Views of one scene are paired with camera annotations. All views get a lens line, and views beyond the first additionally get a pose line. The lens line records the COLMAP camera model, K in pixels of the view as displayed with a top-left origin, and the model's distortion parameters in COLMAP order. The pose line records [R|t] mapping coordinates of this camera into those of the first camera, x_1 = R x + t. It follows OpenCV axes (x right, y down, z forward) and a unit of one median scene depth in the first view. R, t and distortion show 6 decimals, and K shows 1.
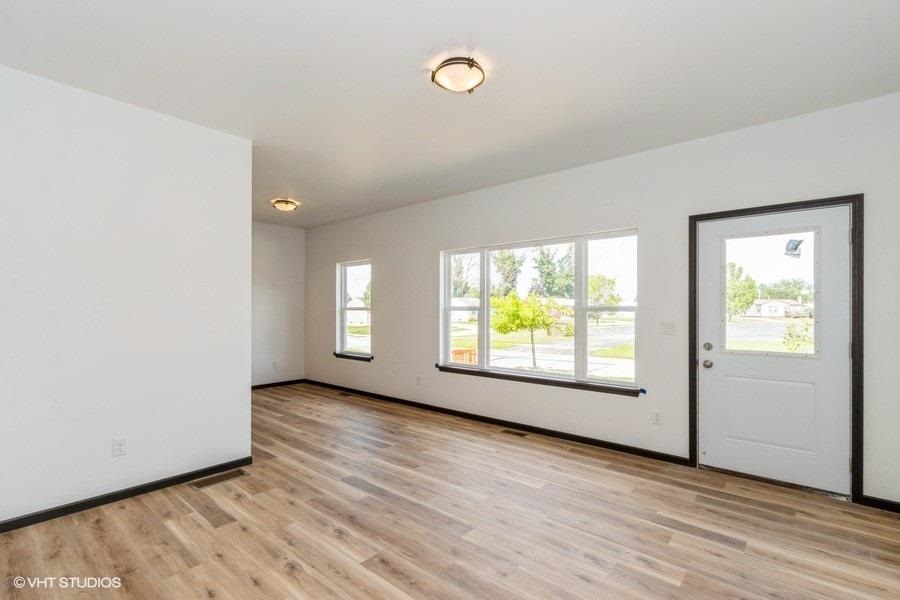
lens RADIAL K [[412.1, 0, 446.8], [0, 412.1, 303.7], [0, 0, 1]] dist [-0.000271, -0.000846]
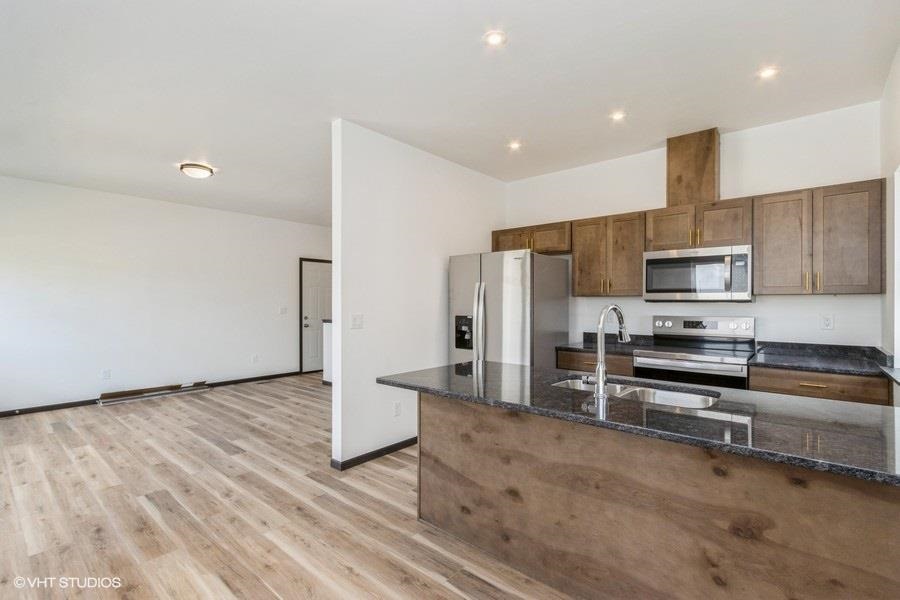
lens RADIAL K [[412.1, 0, 446.8], [0, 412.1, 303.7], [0, 0, 1]] dist [-0.000271, -0.000846]
pose [[-0.999960, -0.005817, 0.006800, -0.787295], [-0.005900, 0.999907, -0.012274, 0.030118], [-0.006728, -0.012314, -0.999902, 2.061344]]
